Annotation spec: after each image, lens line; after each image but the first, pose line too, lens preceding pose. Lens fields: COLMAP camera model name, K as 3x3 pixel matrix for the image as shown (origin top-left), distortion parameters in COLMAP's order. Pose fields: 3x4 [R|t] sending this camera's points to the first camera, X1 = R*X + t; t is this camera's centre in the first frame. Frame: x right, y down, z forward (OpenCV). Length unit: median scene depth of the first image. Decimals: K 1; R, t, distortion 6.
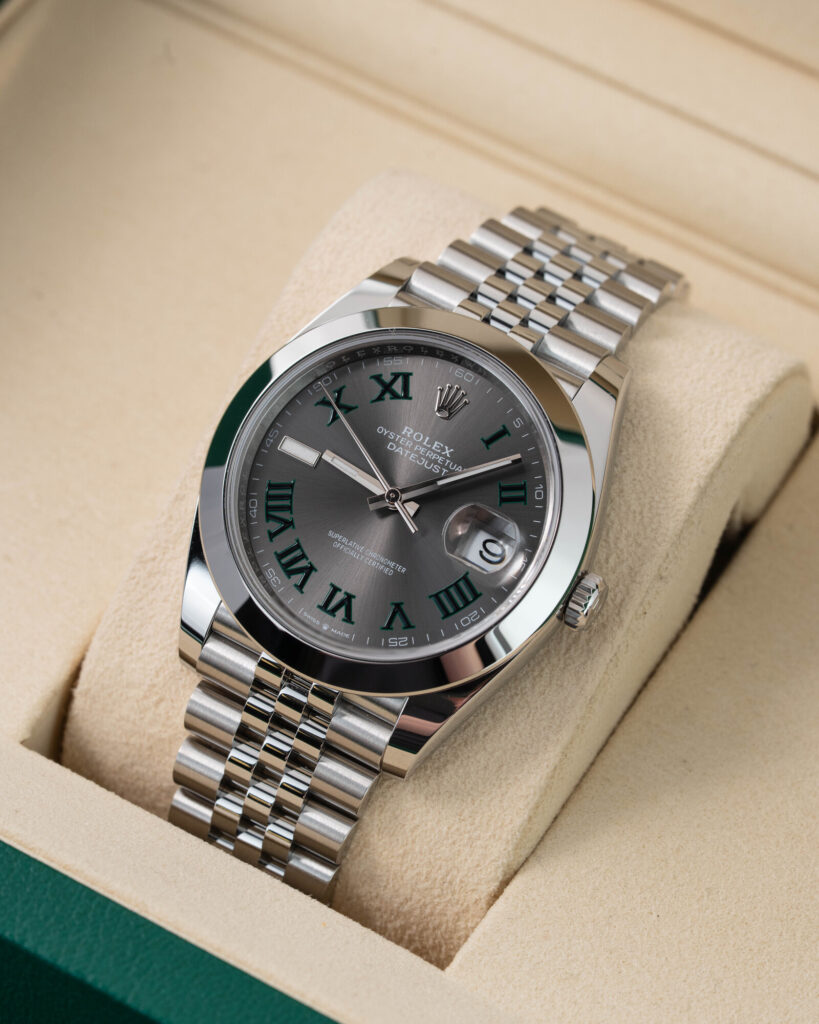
lens RADIAL K [[4264.6, 0, 409.5], [0, 4264.6, 512.0], [0, 0, 1]] dist [0.042973, 3.088736]
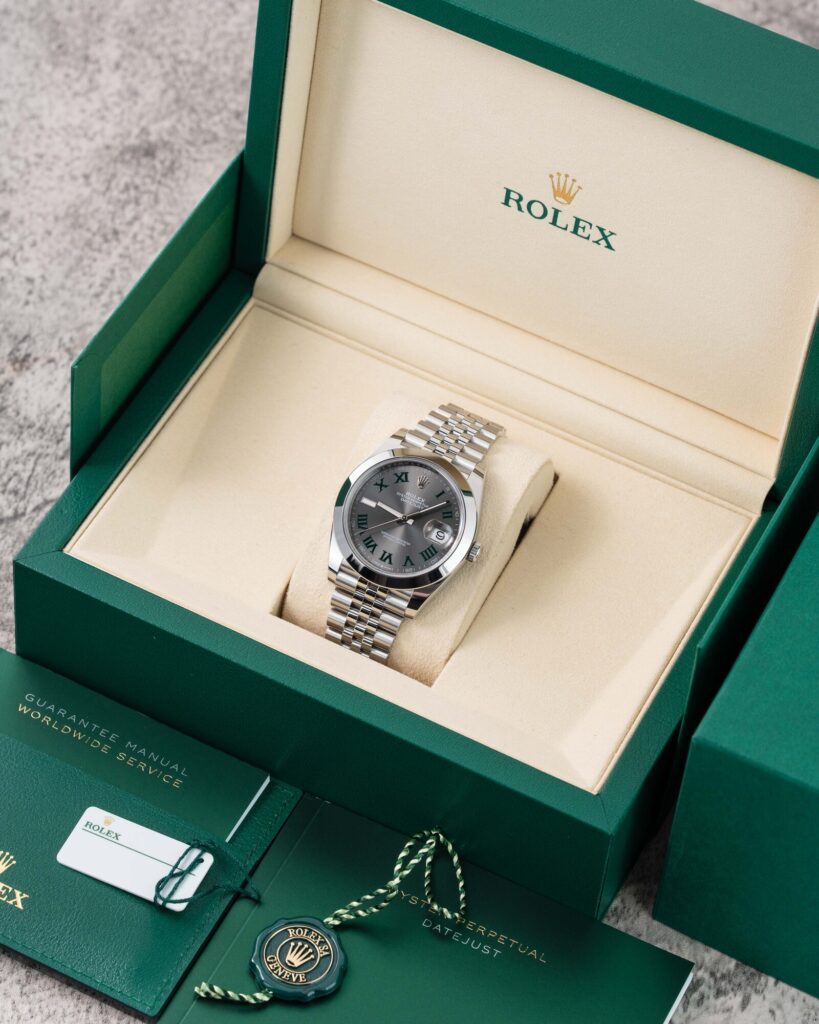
lens RADIAL K [[4264.6, 0, 409.5], [0, 4264.6, 512.0], [0, 0, 1]] dist [0.042973, 3.088736]
pose [[0.997255, -0.047055, 0.057173, -0.157010], [0.045037, 0.998334, 0.036079, -0.106023], [-0.058775, -0.033405, 0.997712, -1.742489]]
